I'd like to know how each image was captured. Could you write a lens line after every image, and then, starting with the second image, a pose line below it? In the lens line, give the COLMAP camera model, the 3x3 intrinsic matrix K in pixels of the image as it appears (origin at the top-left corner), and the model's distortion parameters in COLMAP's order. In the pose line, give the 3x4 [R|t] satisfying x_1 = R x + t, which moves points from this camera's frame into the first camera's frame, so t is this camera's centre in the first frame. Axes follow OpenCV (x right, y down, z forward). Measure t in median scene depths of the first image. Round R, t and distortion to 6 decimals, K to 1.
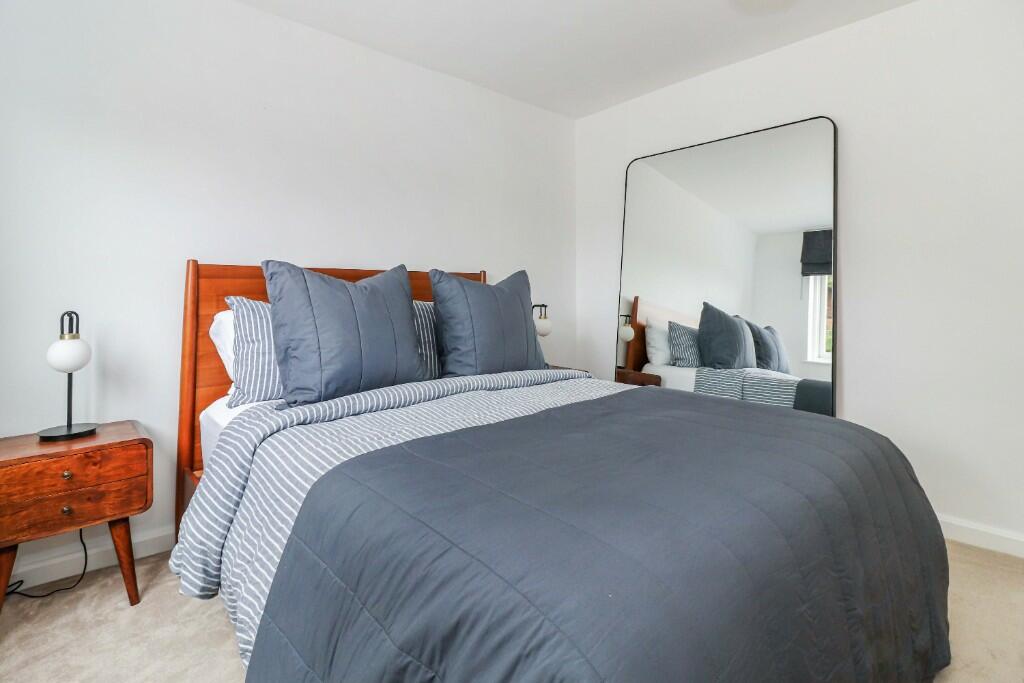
lens RADIAL K [[469.5, 0, 512.0], [0, 469.5, 341.5], [0, 0, 1]] dist [0.000237, -0.000029]
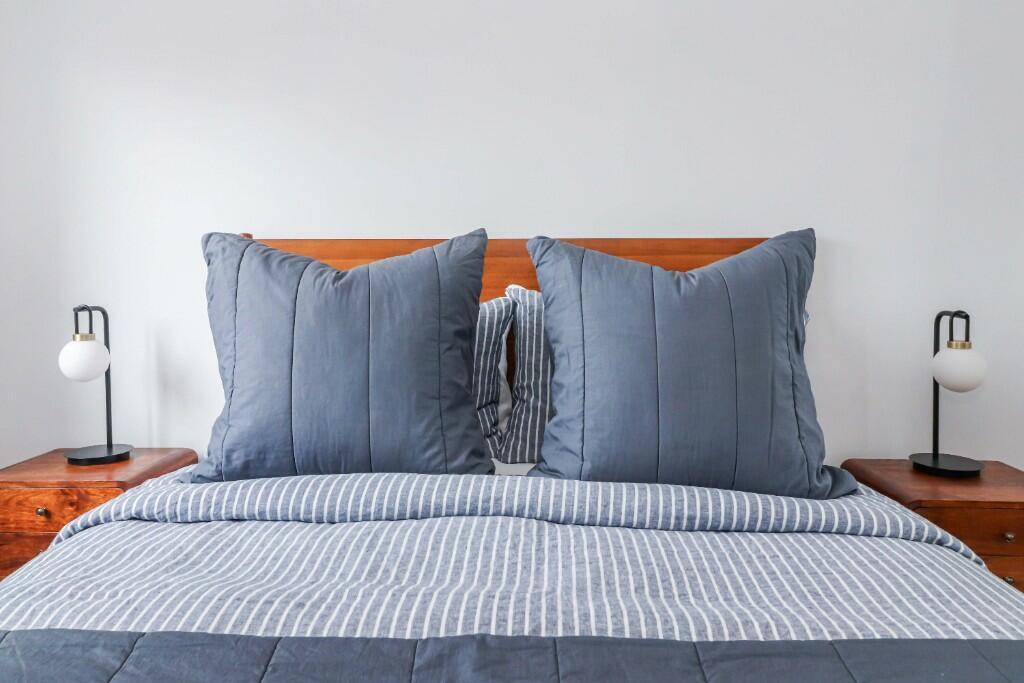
lens RADIAL K [[693.9, 0, 512.0], [0, 693.9, 341.5], [0, 0, 1]] dist [-0.002851, 0.069340]
pose [[0.713650, 0.065622, -0.697422, 0.388008], [-0.070125, 0.997294, 0.022081, -0.076841], [0.696984, 0.033149, 0.716320, 0.613877]]
